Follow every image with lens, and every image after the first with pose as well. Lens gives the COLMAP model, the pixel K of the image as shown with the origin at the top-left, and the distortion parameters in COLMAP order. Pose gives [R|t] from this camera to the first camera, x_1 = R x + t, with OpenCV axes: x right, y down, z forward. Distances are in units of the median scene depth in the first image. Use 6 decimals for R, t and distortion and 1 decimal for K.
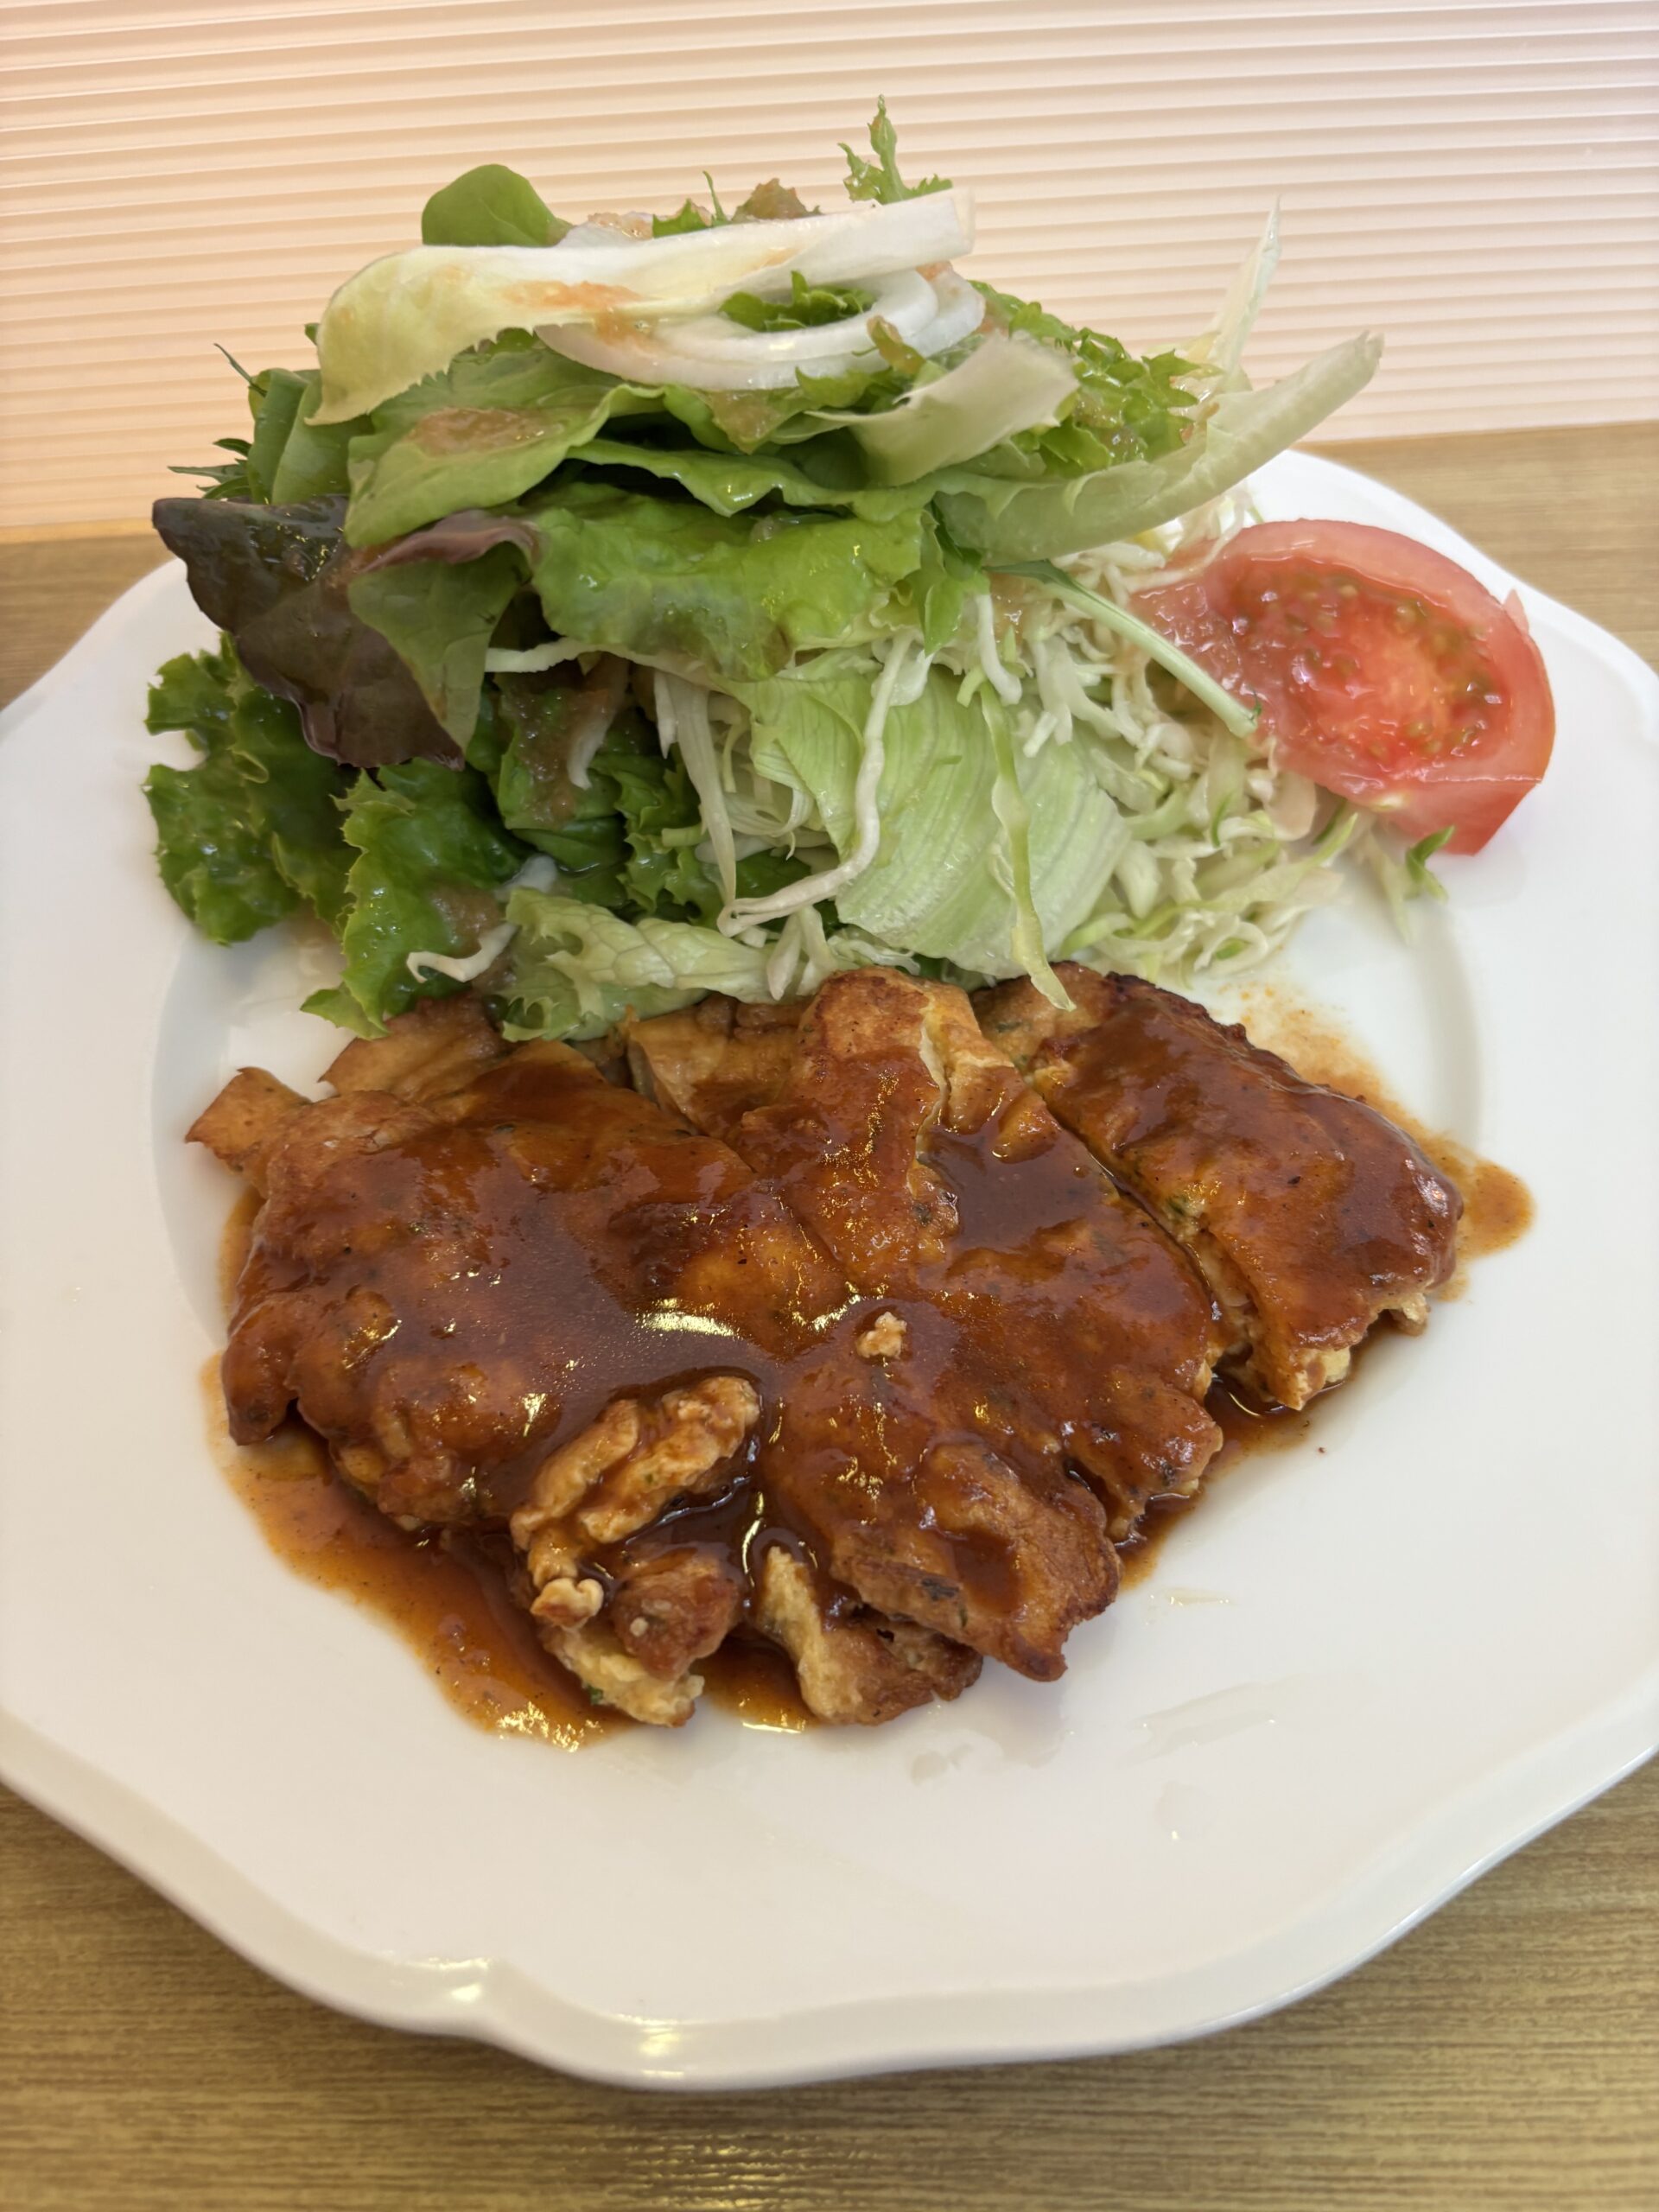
lens RADIAL K [[1737.4, 0, 798.6], [0, 1737.4, 1103.0], [0, 0, 1]] dist [0.035239, -0.111079]
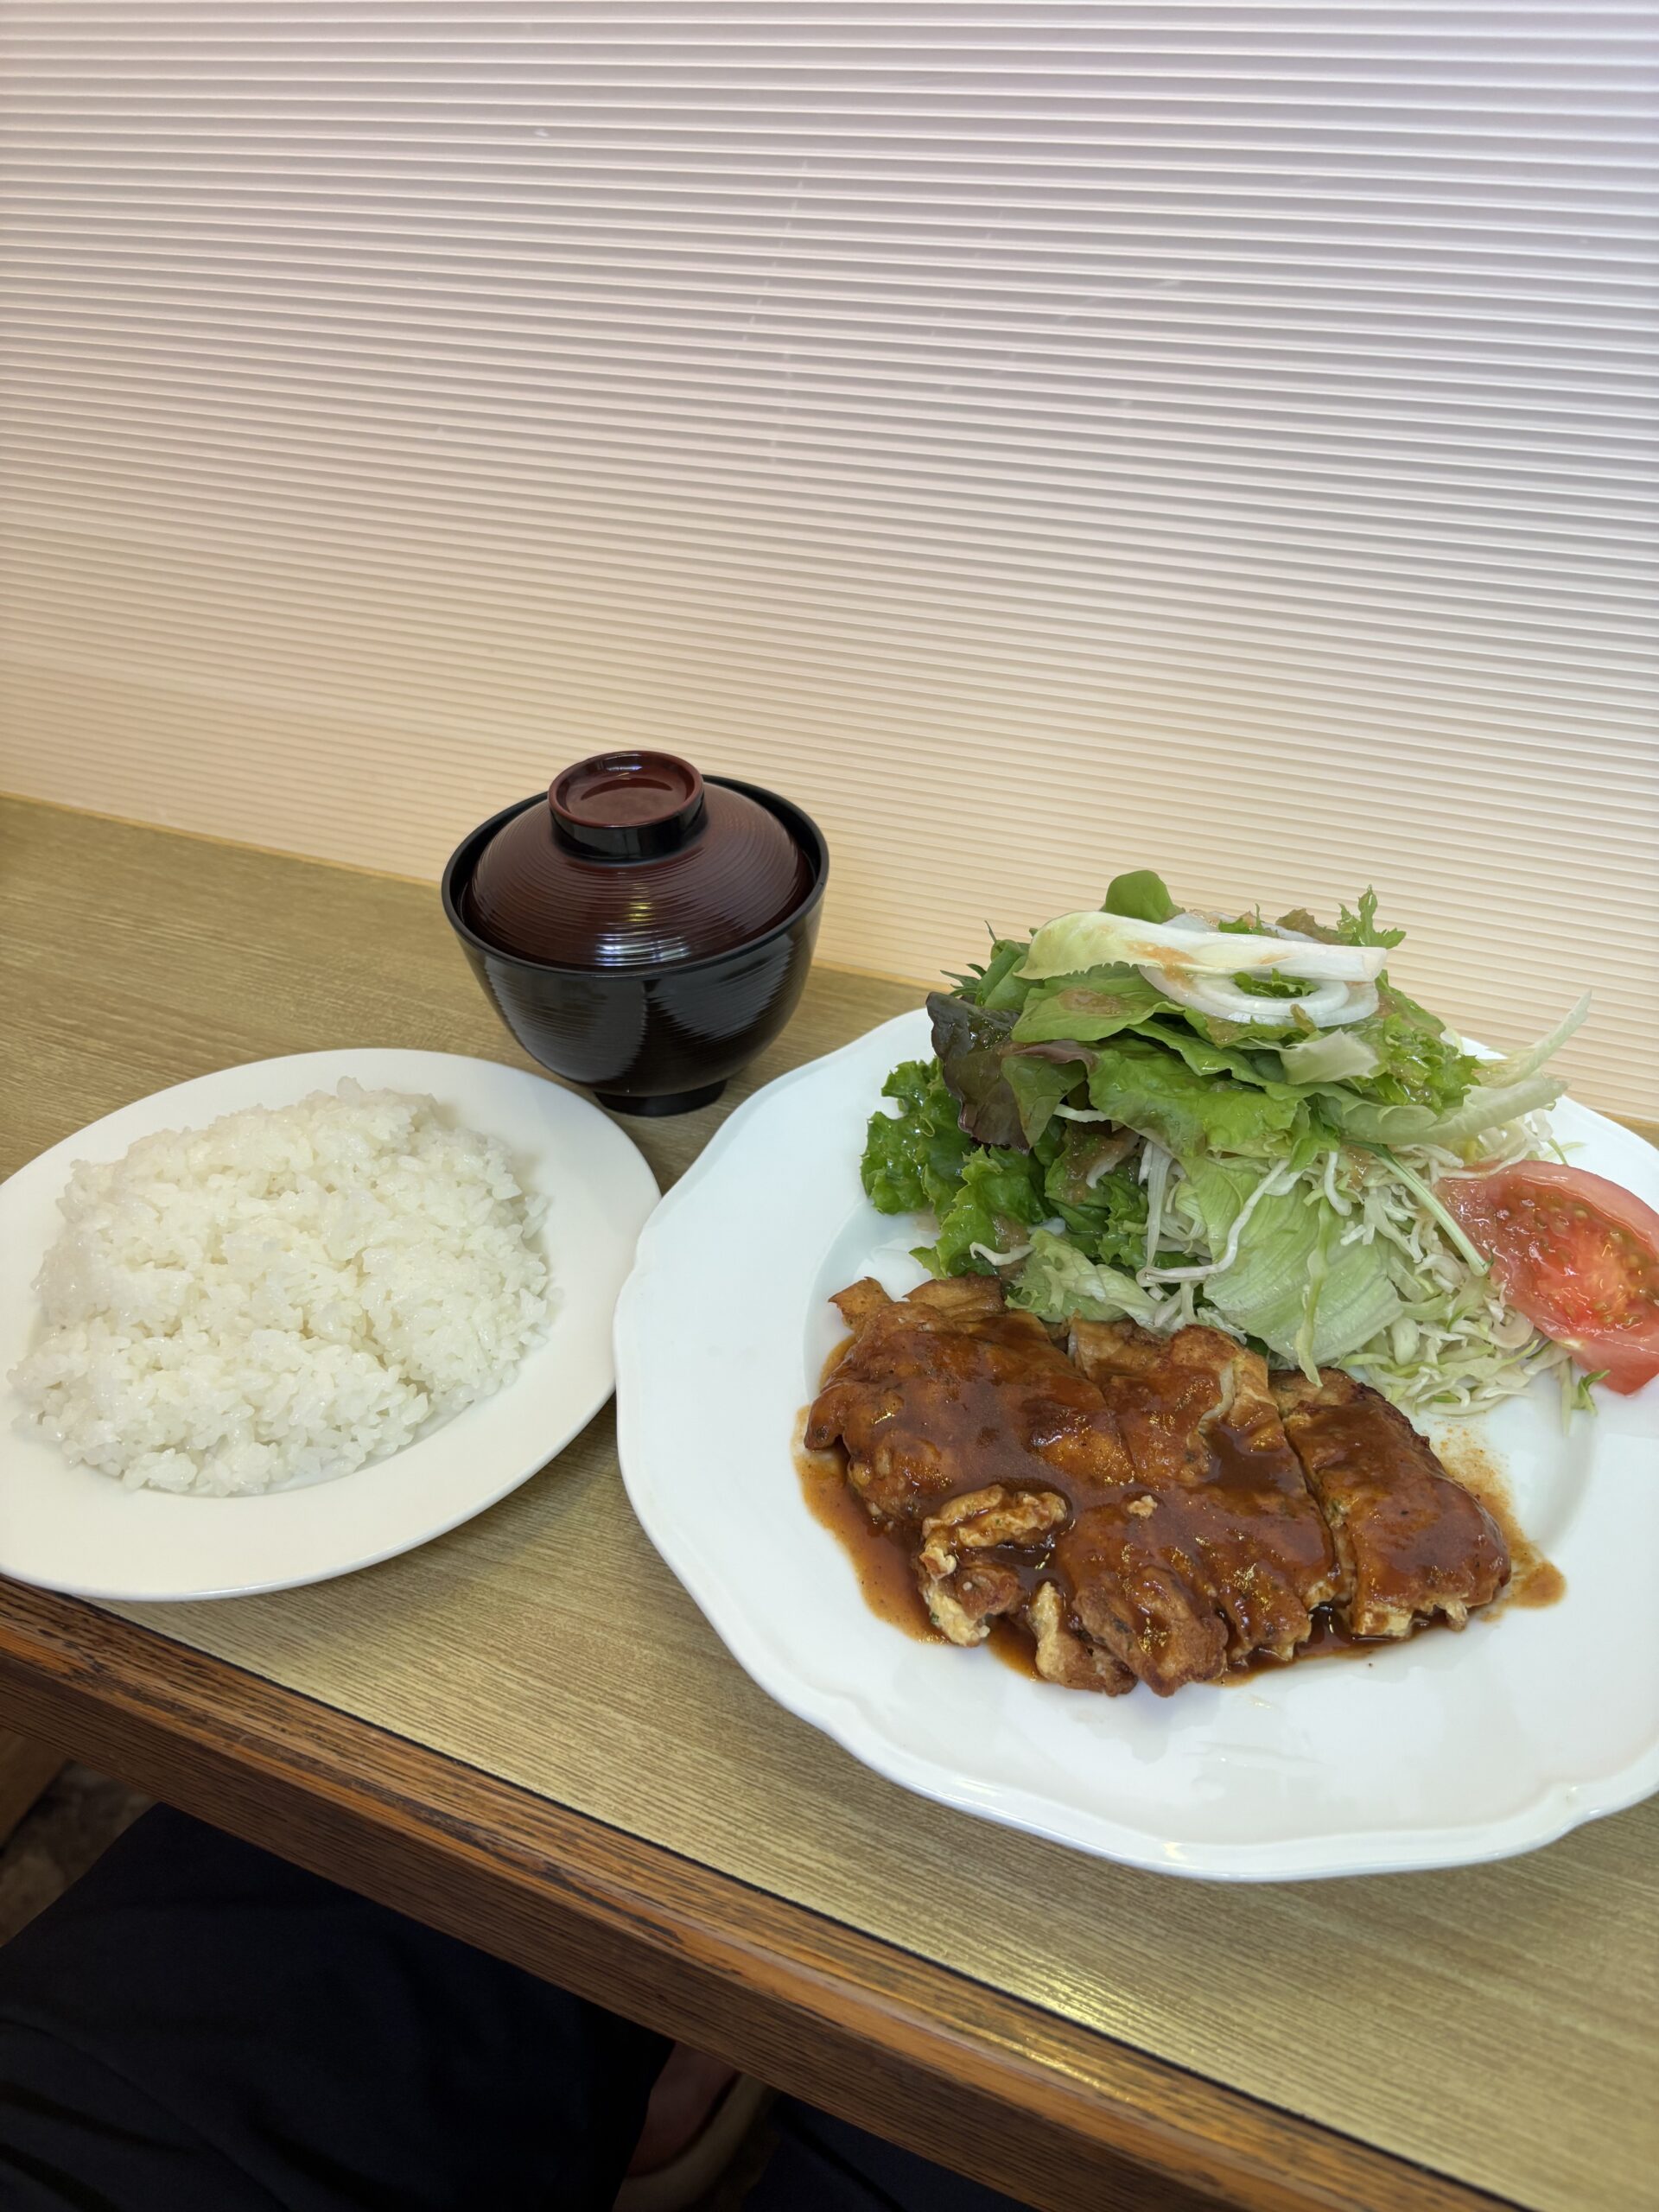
lens RADIAL K [[1737.4, 0, 798.6], [0, 1737.4, 1103.0], [0, 0, 1]] dist [0.035239, -0.111079]
pose [[0.894964, 0.272722, -0.353075, 0.238404], [-0.350763, 0.919175, -0.179115, 0.185760], [0.275689, 0.284147, 0.918290, -0.848549]]
